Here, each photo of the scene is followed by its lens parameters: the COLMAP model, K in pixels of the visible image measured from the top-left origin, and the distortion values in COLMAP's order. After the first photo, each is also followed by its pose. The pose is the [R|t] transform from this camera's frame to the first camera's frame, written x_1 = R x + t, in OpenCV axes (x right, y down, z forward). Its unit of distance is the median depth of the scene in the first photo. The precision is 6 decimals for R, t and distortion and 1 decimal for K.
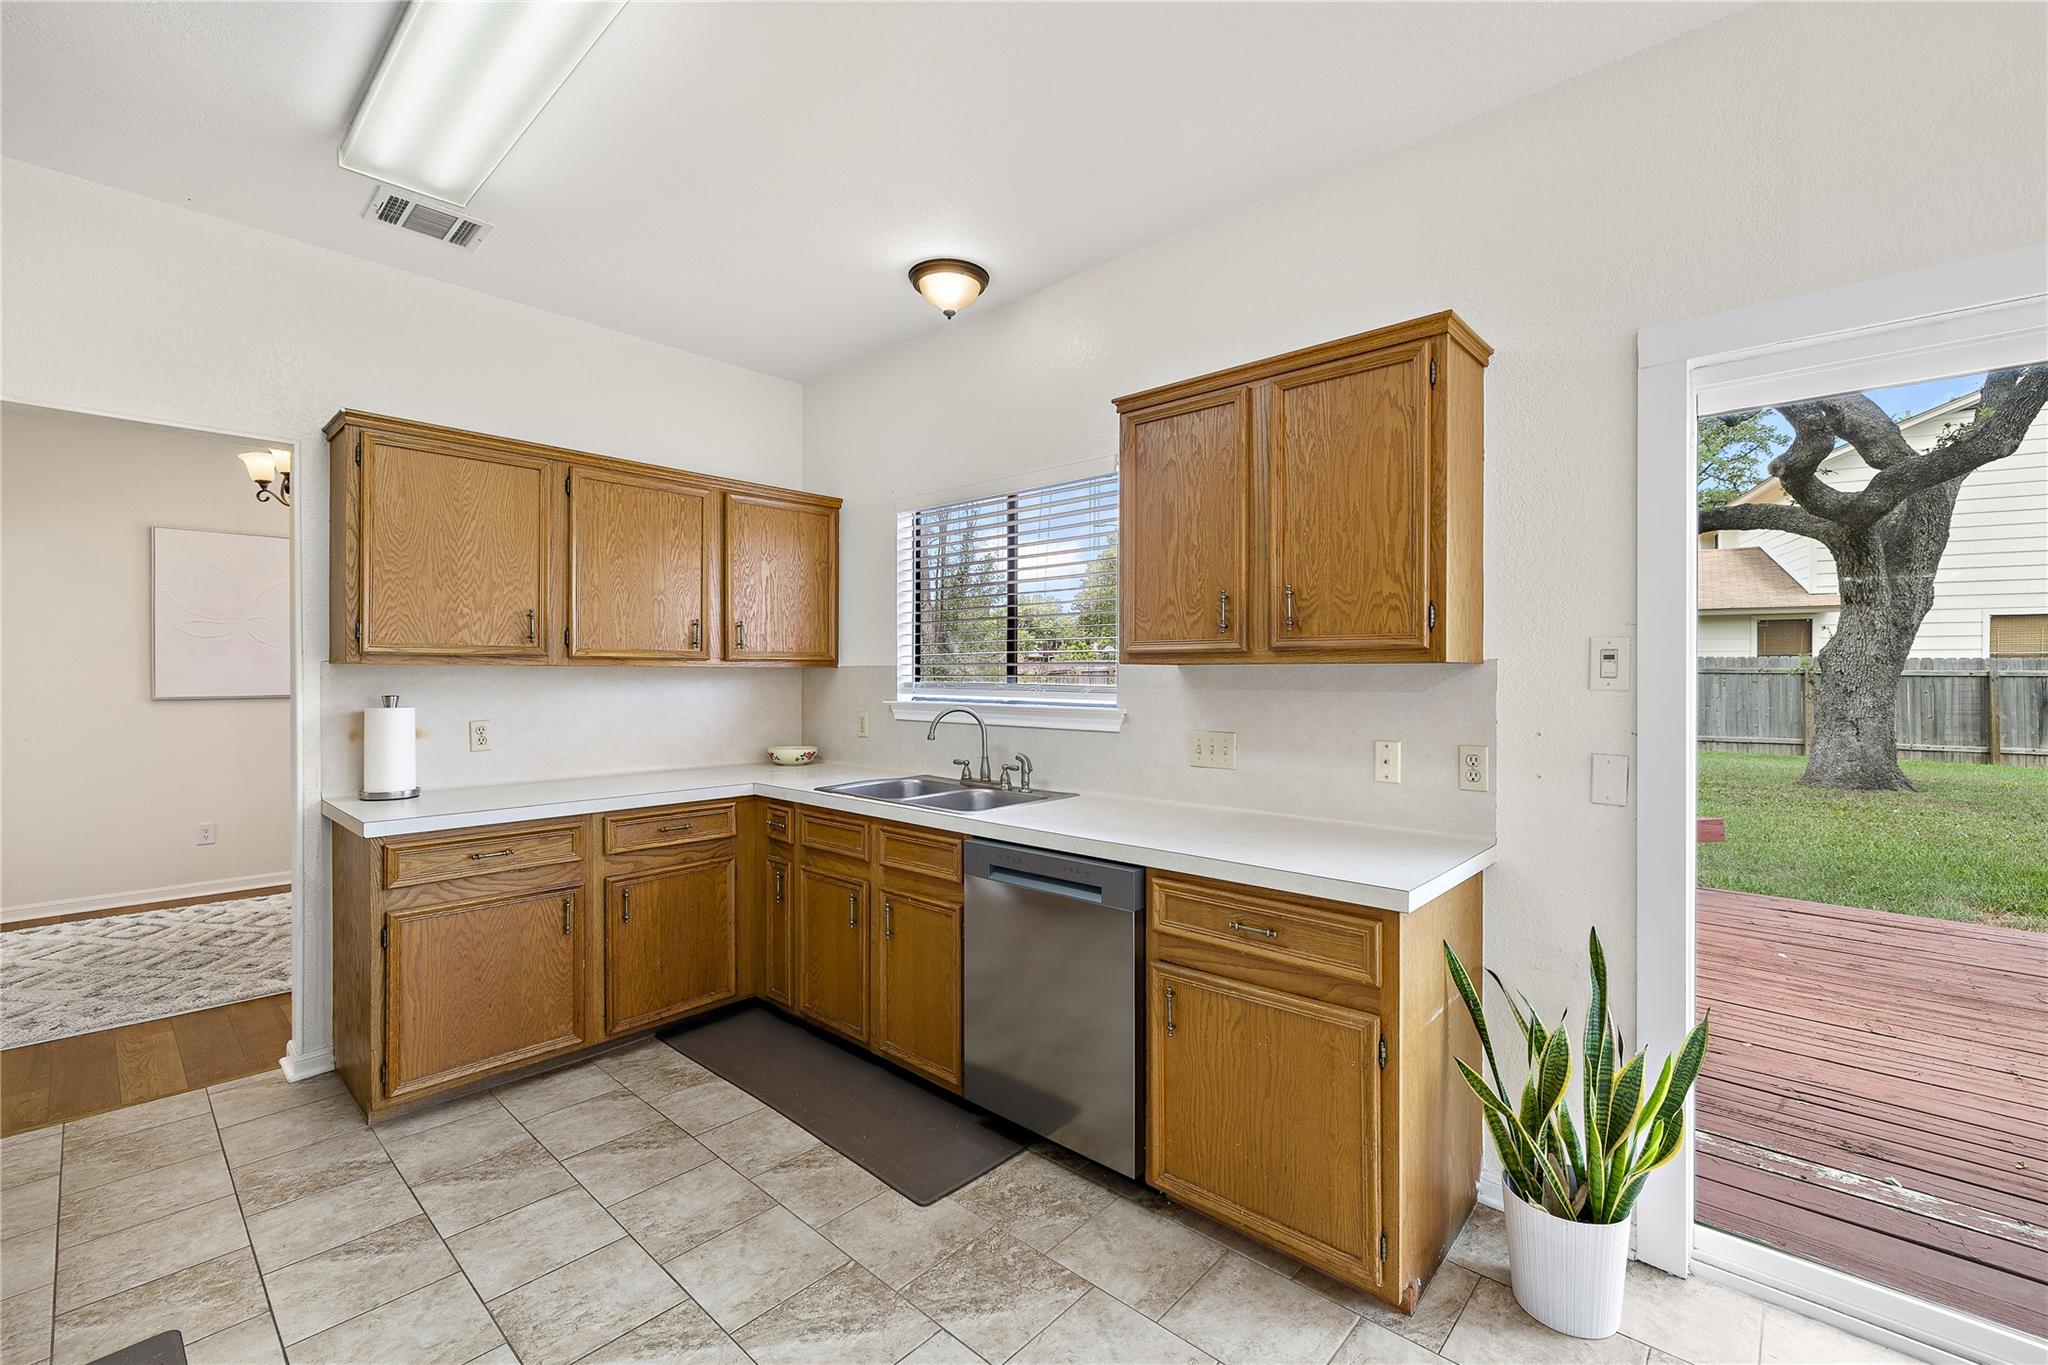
lens RADIAL K [[860.8, 0, 1039.9], [0, 860.8, 676.9], [0, 0, 1]] dist [-0.001511, 0.000050]
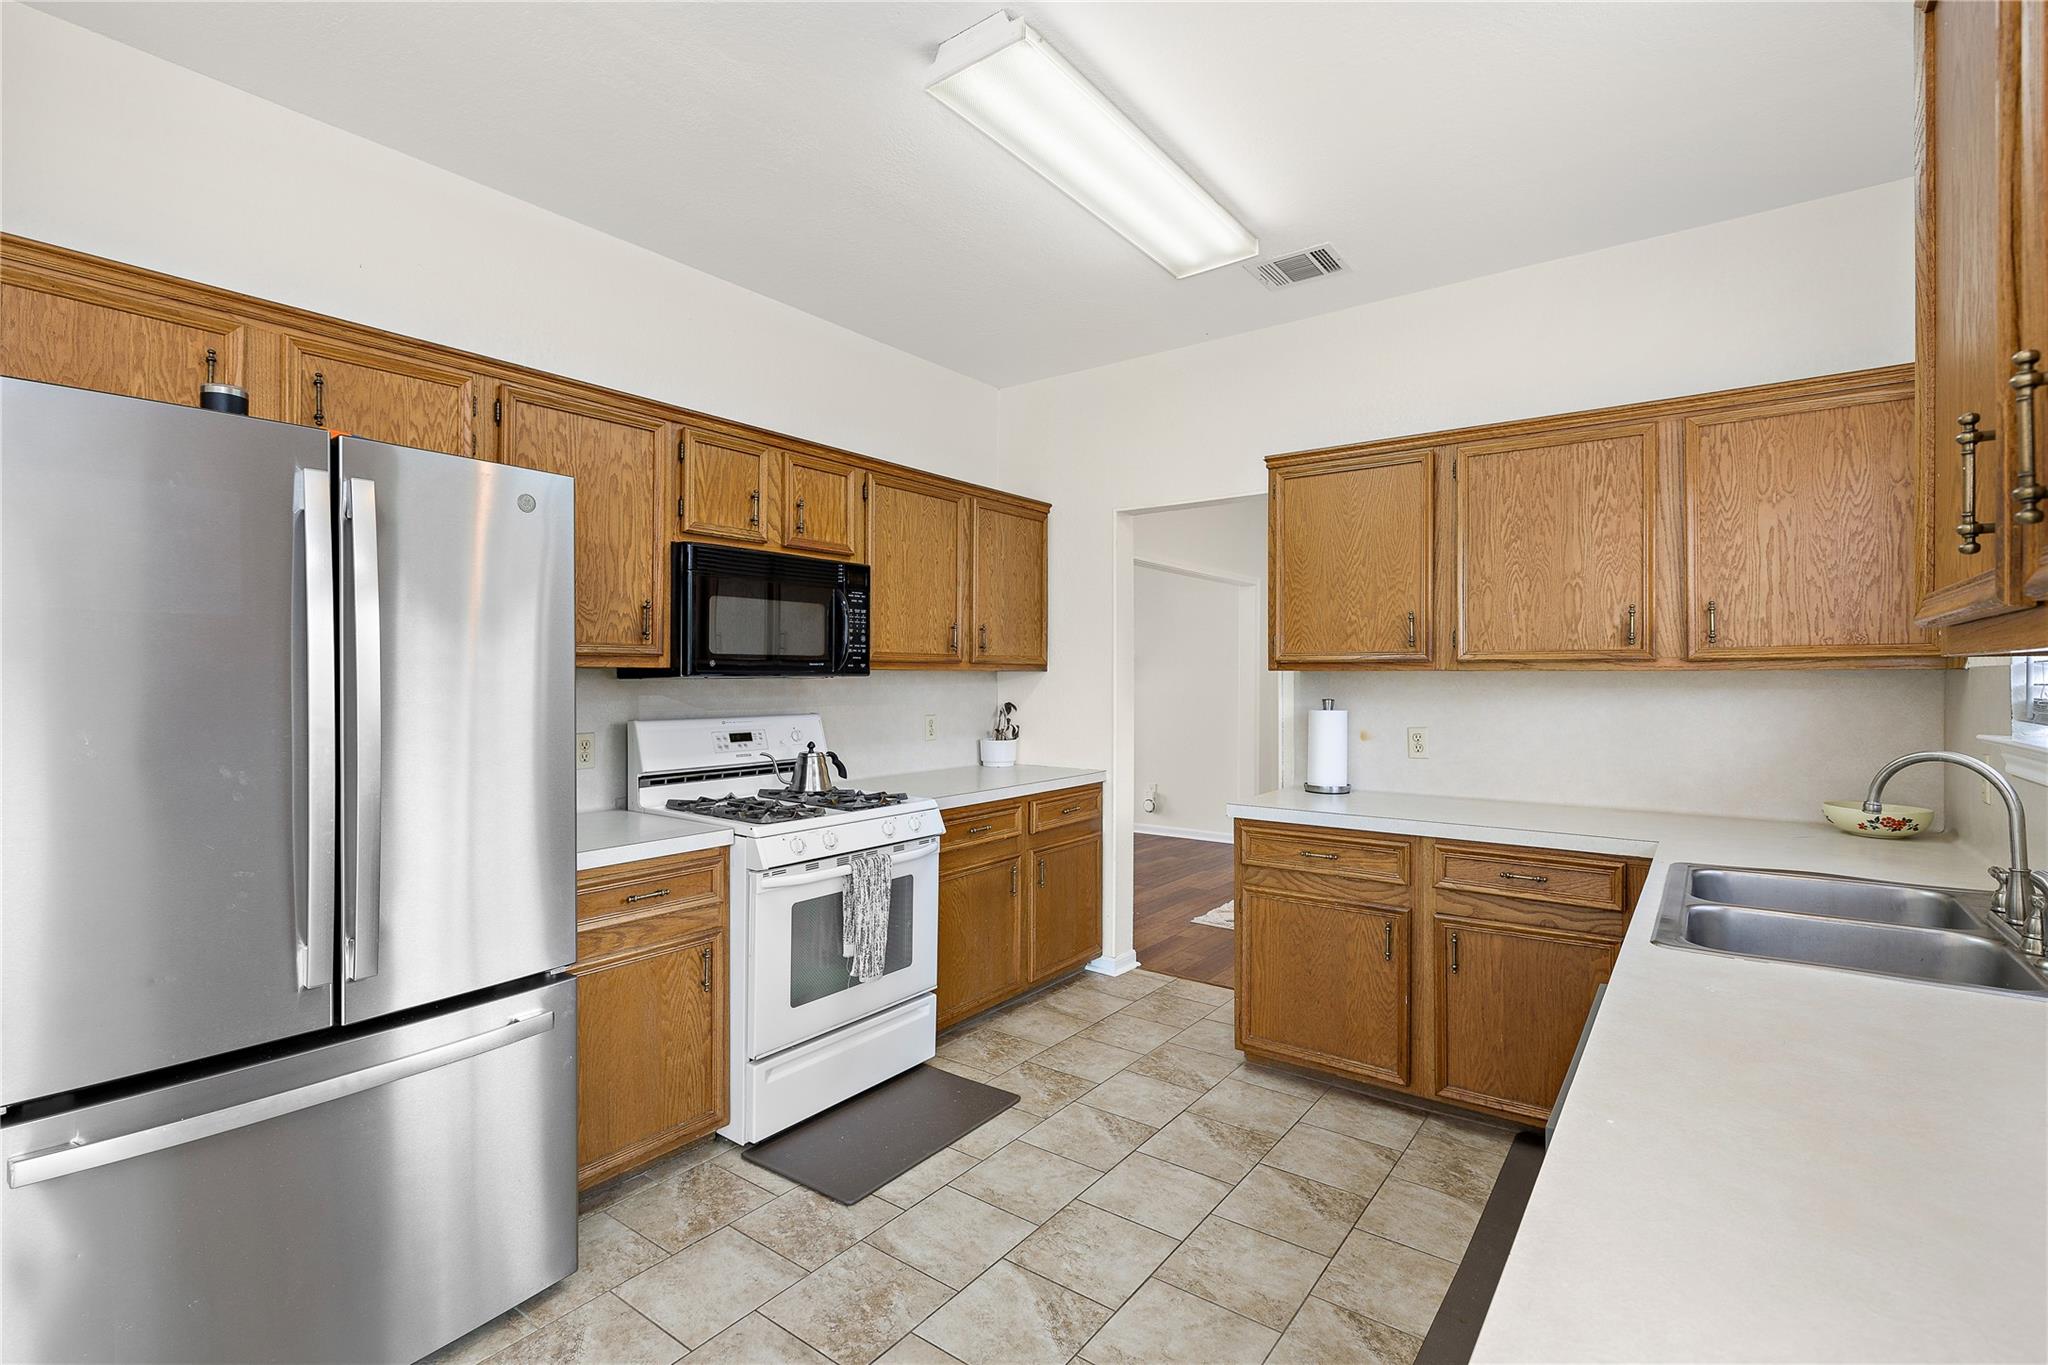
lens RADIAL K [[935.0, 0, 1011.0], [0, 935.0, 677.1], [0, 0, 1]] dist [-0.002947, -0.000250]
pose [[0.083349, -0.001442, -0.996519, 0.413115], [-0.006687, 0.999976, -0.002006, -0.001603], [0.996498, 0.006831, 0.083338, 0.498228]]
